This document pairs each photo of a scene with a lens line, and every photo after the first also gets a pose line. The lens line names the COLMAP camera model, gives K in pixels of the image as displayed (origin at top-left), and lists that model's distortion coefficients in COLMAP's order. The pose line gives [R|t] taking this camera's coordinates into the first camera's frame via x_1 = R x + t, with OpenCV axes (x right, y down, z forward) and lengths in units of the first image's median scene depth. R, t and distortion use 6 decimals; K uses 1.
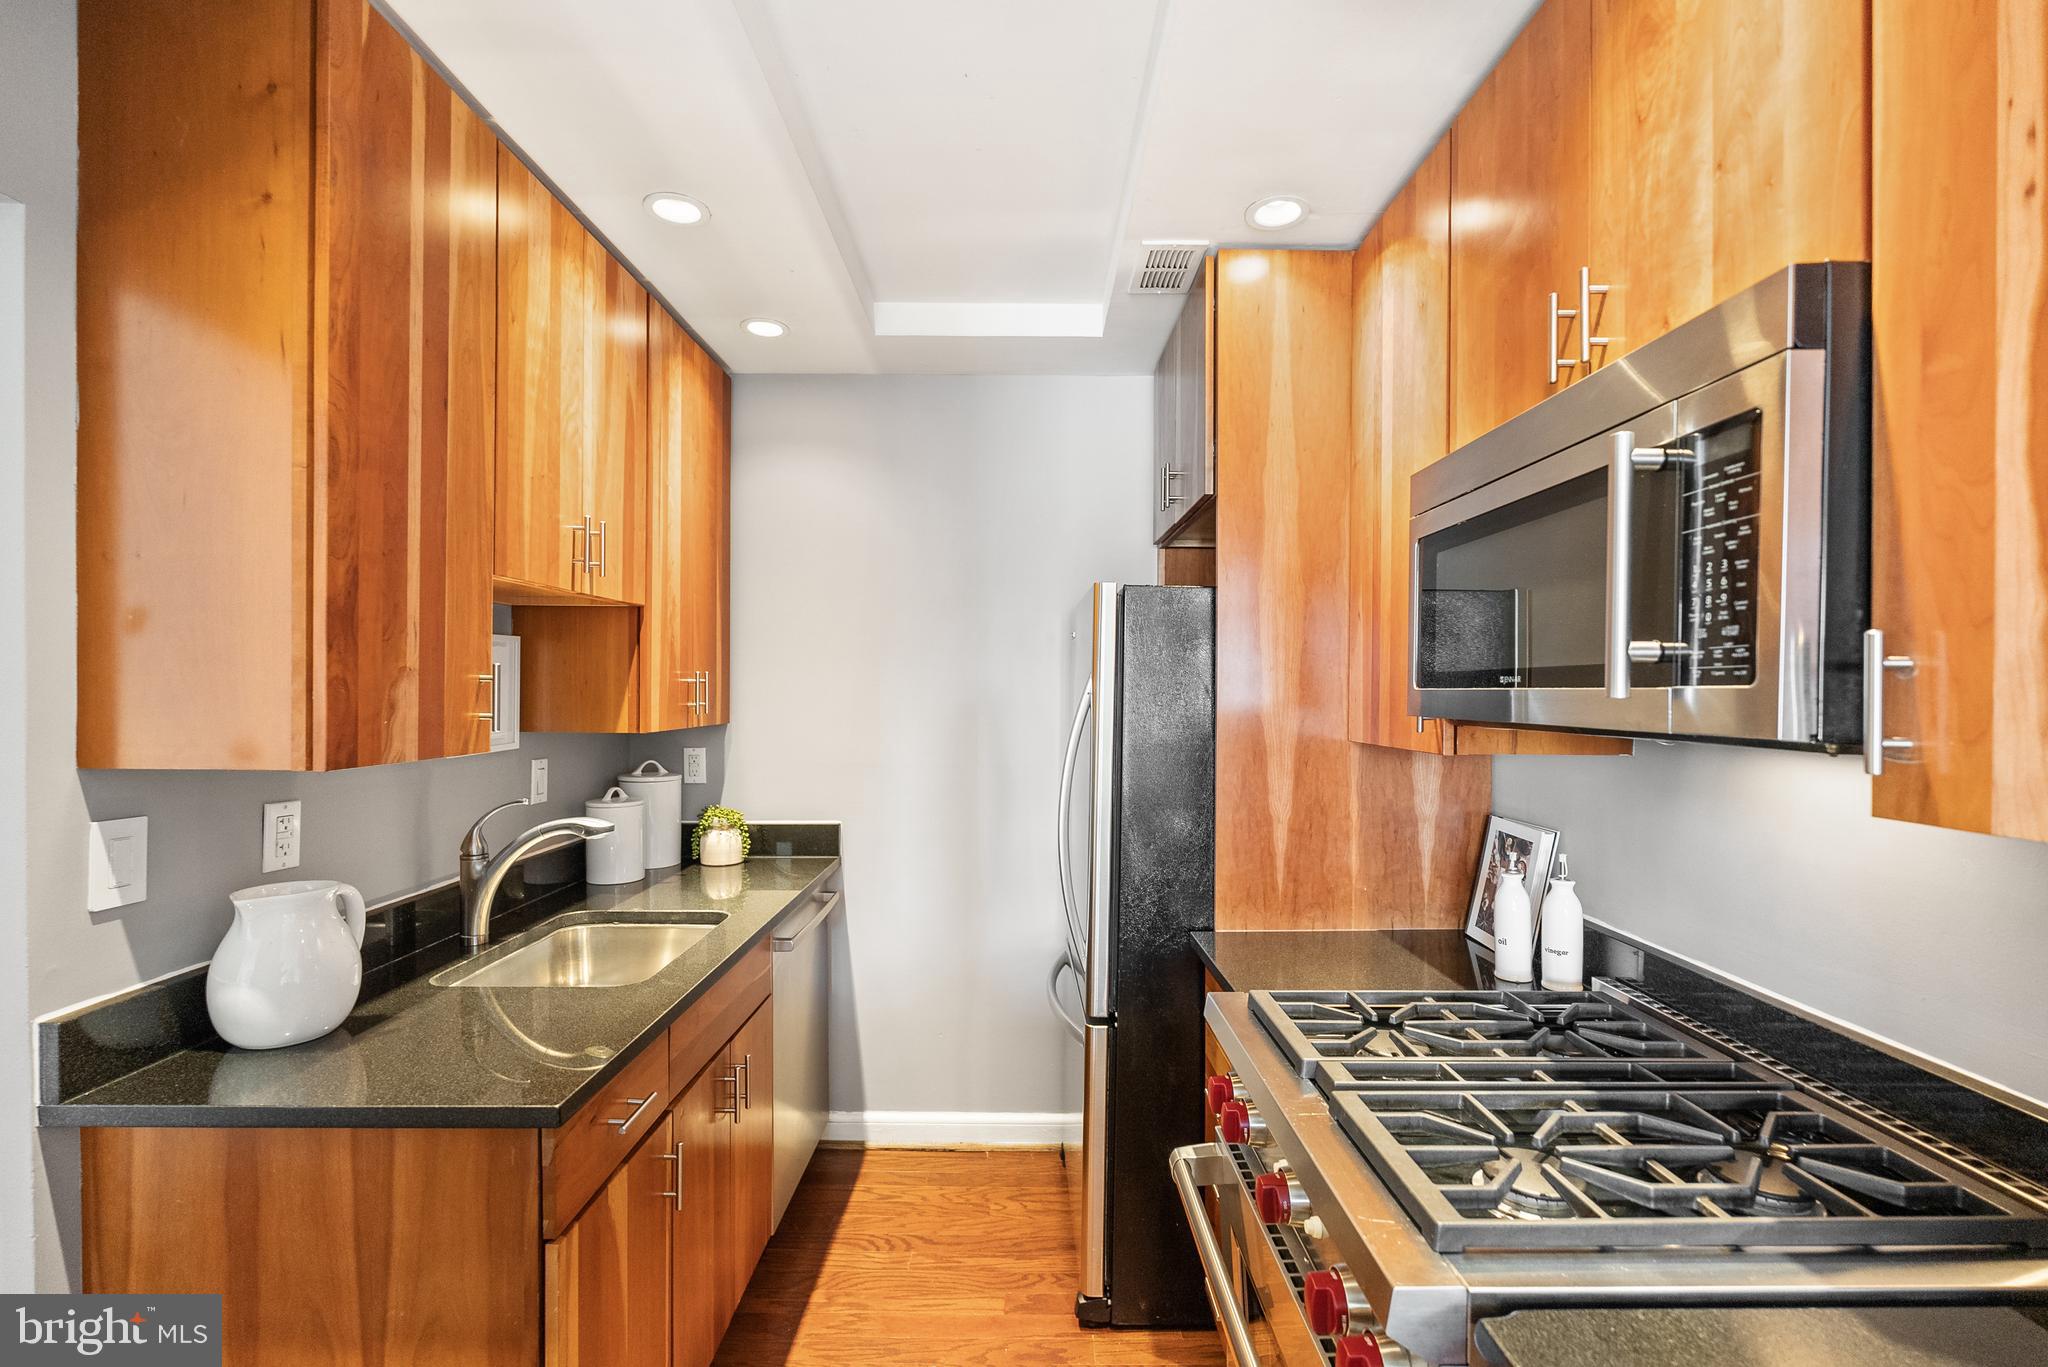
lens RADIAL K [[910.4, 0, 1024.9], [0, 910.4, 687.4], [0, 0, 1]] dist [-0.012073, 0.000930]
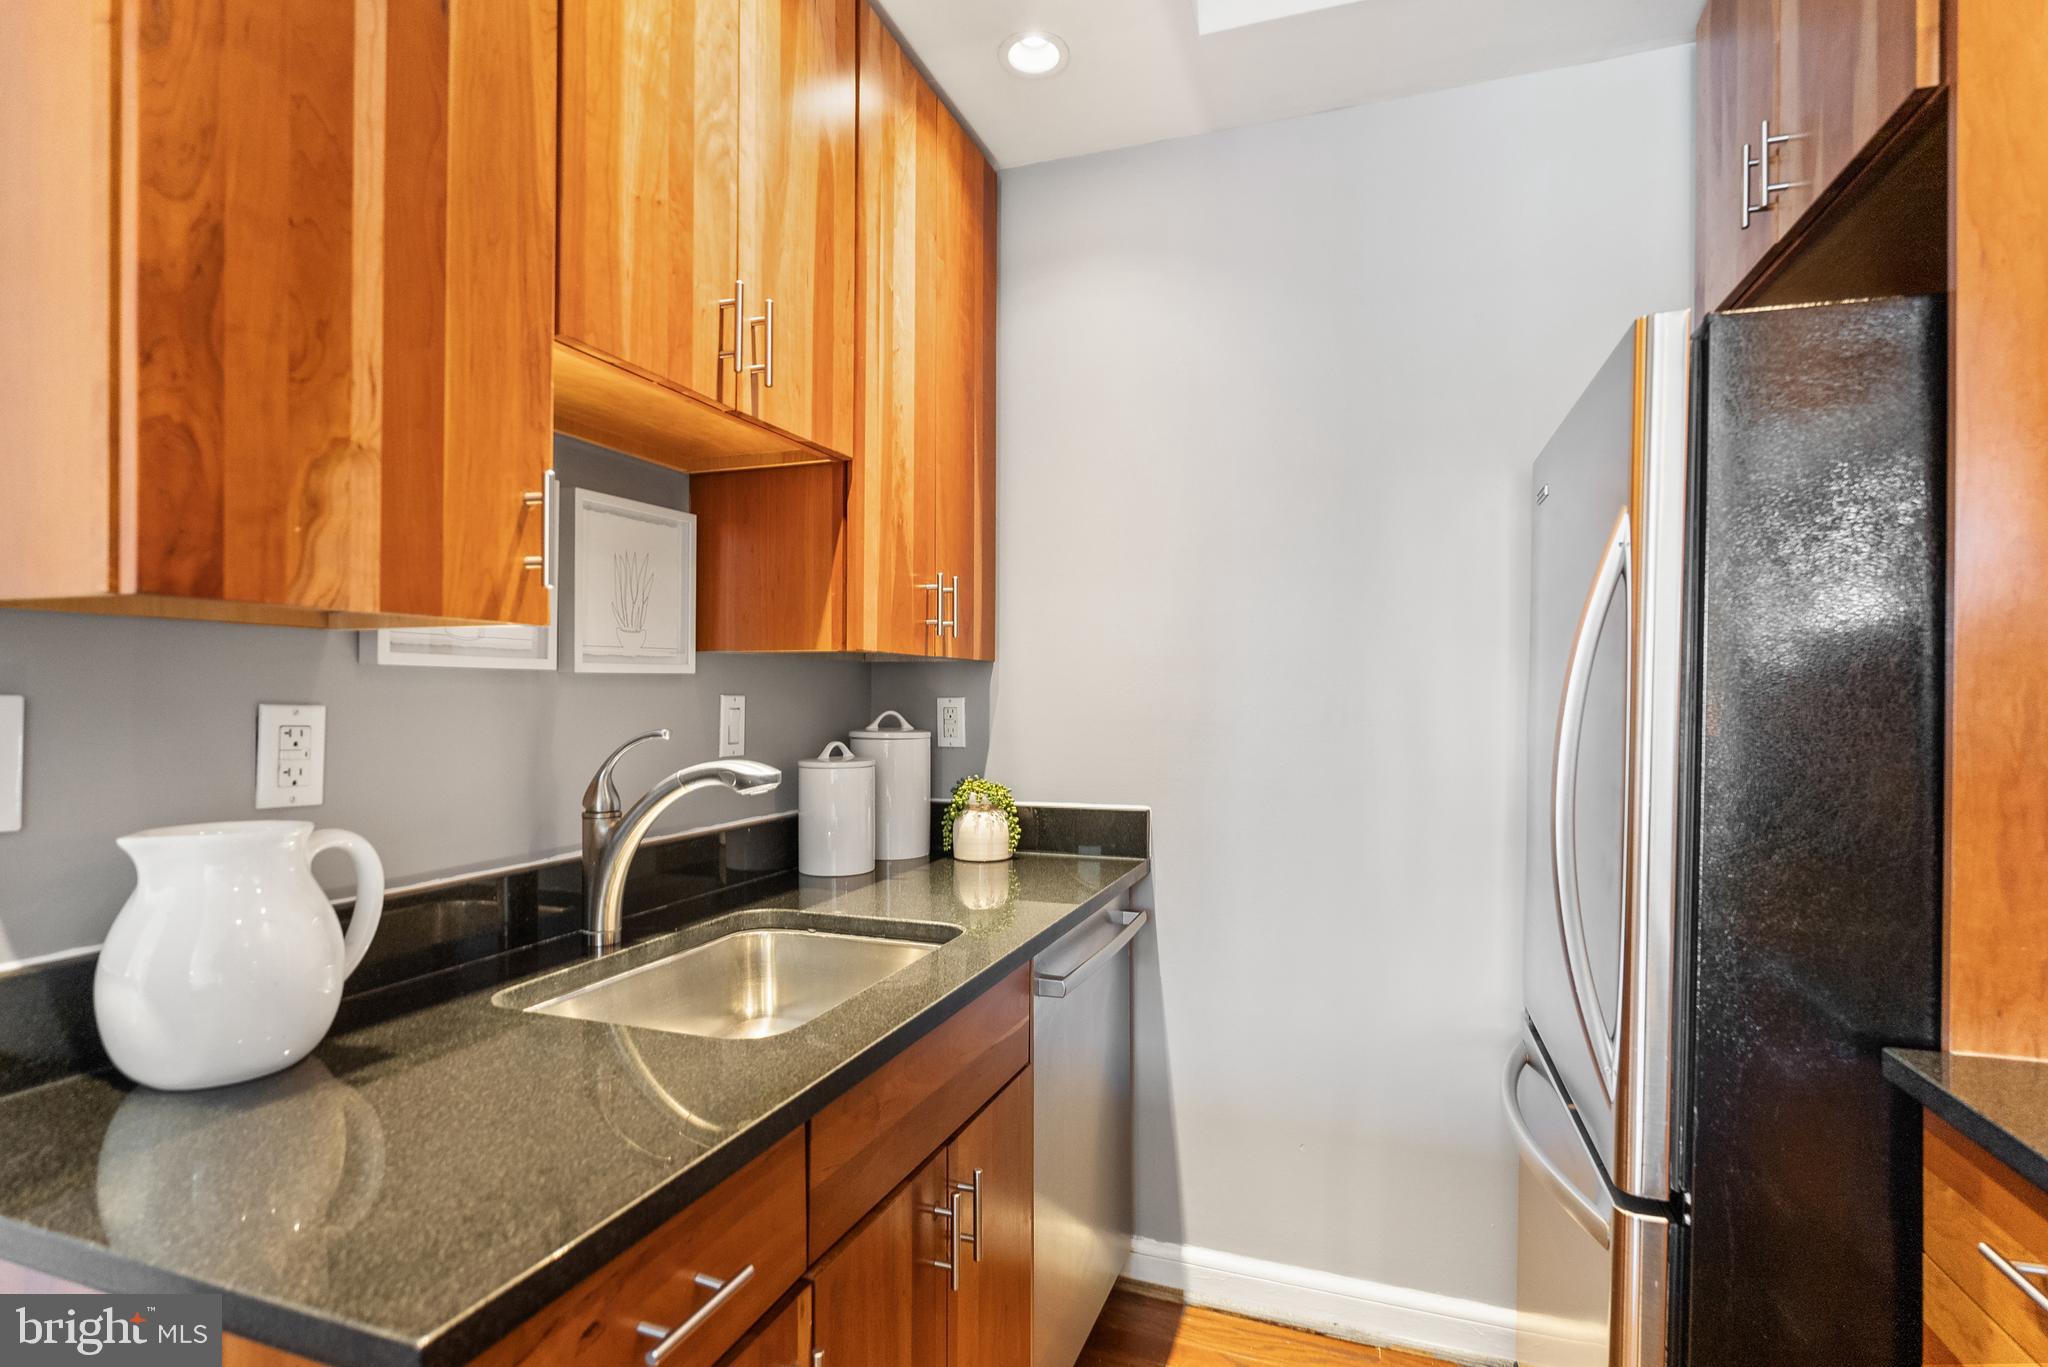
lens RADIAL K [[1014.6, 0, 1021.9], [0, 1014.6, 692.2], [0, 0, 1]] dist [-0.004022, -0.001553]
pose [[0.940630, 0.000995, -0.339433, -0.051166], [-0.001660, 0.999997, -0.001667, 0.088978], [0.339430, 0.002131, 0.940629, 0.365477]]
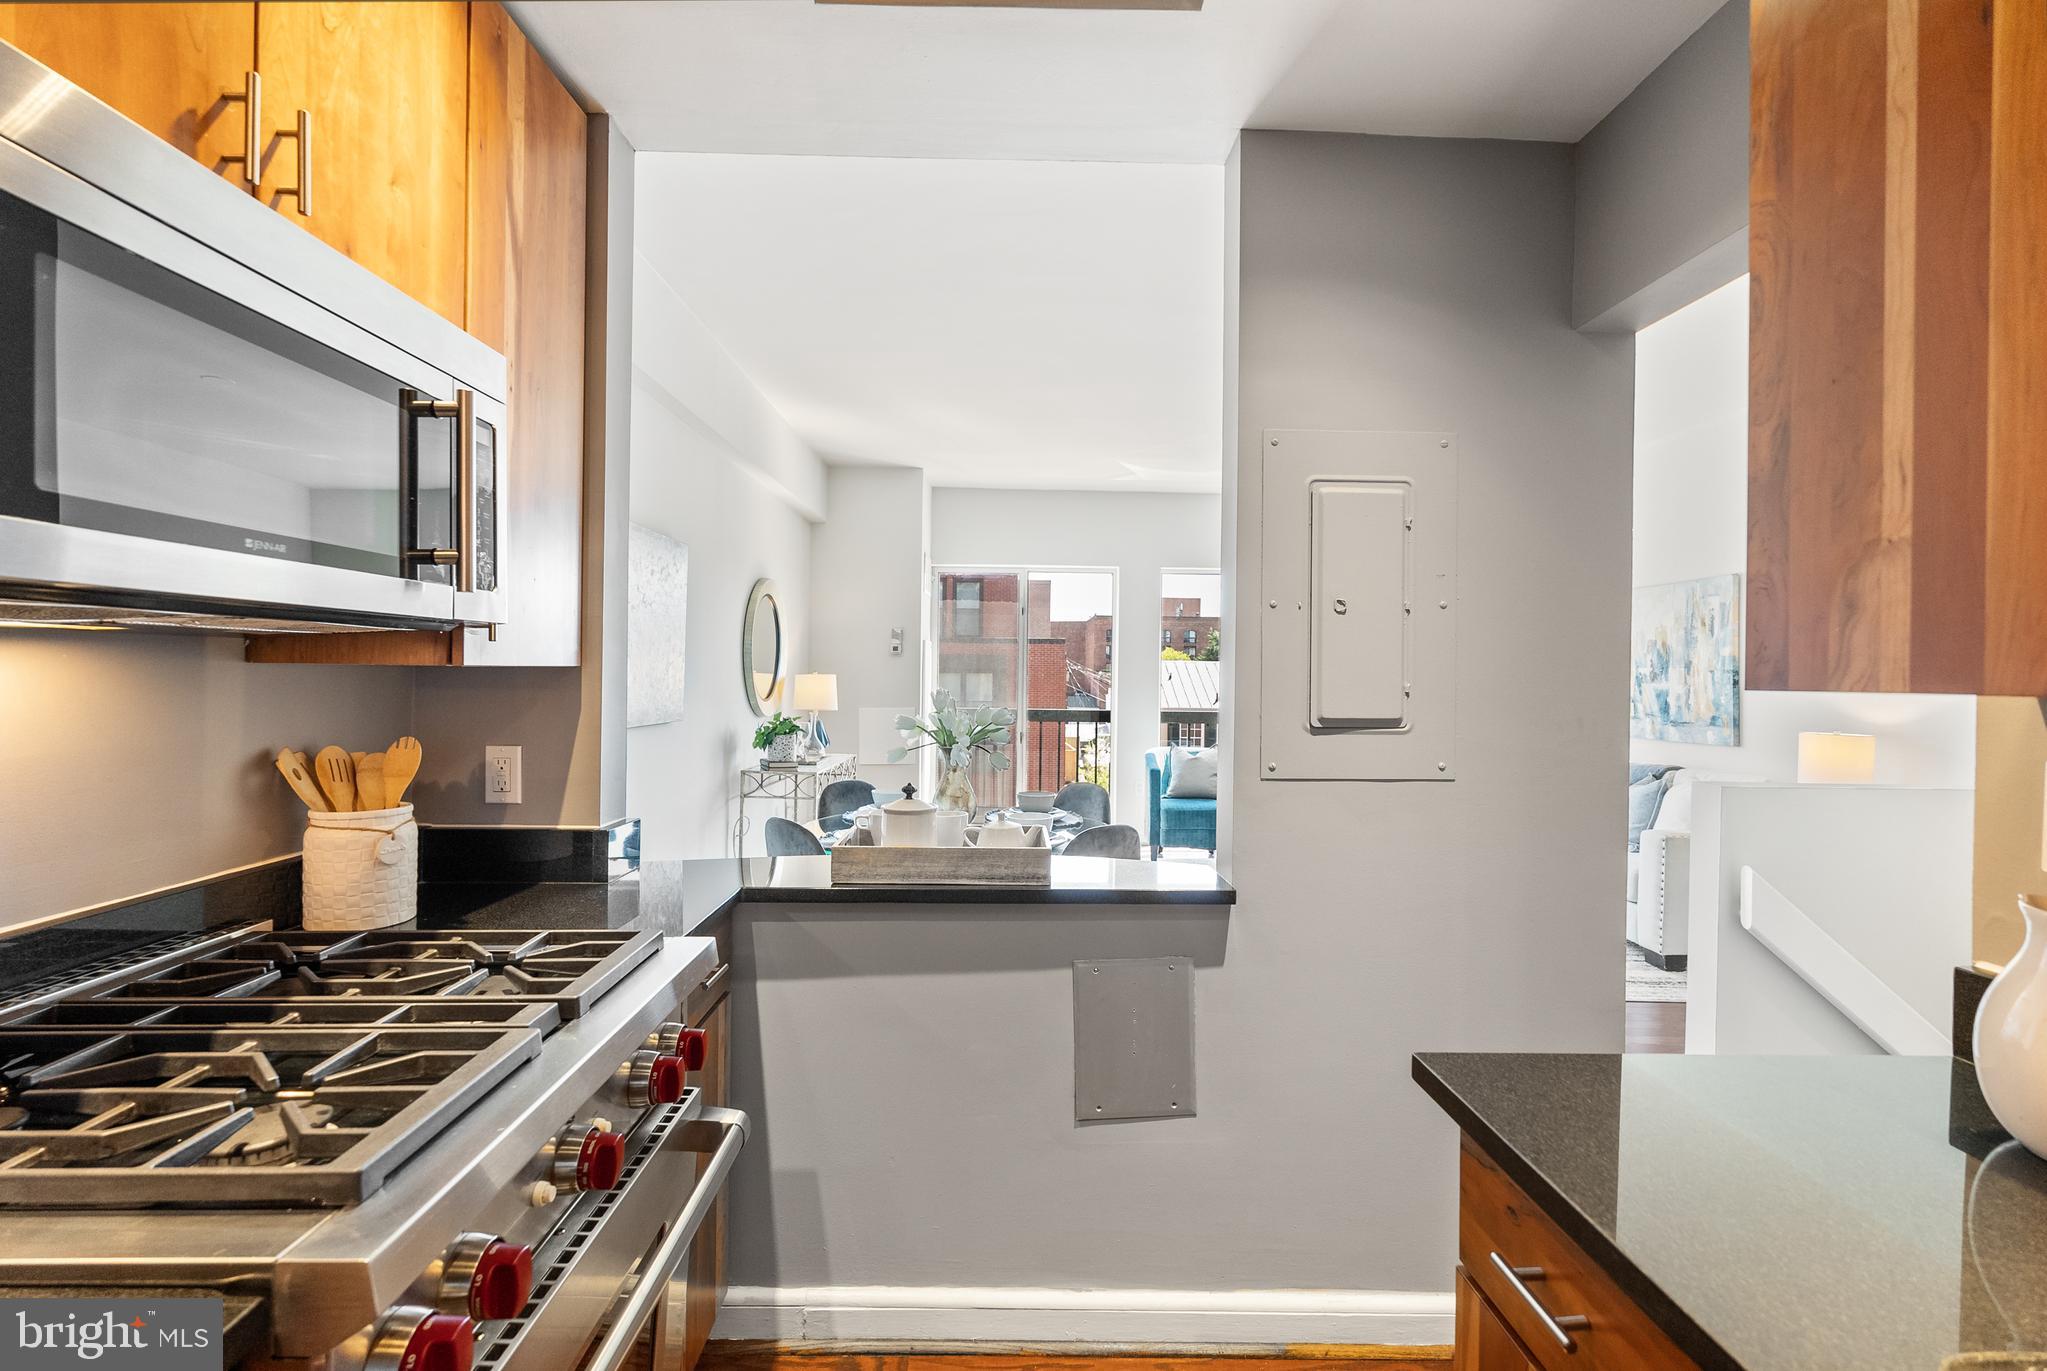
lens RADIAL K [[909.9, 0, 1025.6], [0, 909.9, 677.5], [0, 0, 1]] dist [-0.012073, 0.000930]
pose [[-0.999704, -0.016377, -0.018003, -0.059998], [-0.016525, 0.999831, 0.008095, 0.050804], [0.017867, 0.008390, -0.999805, 1.065401]]
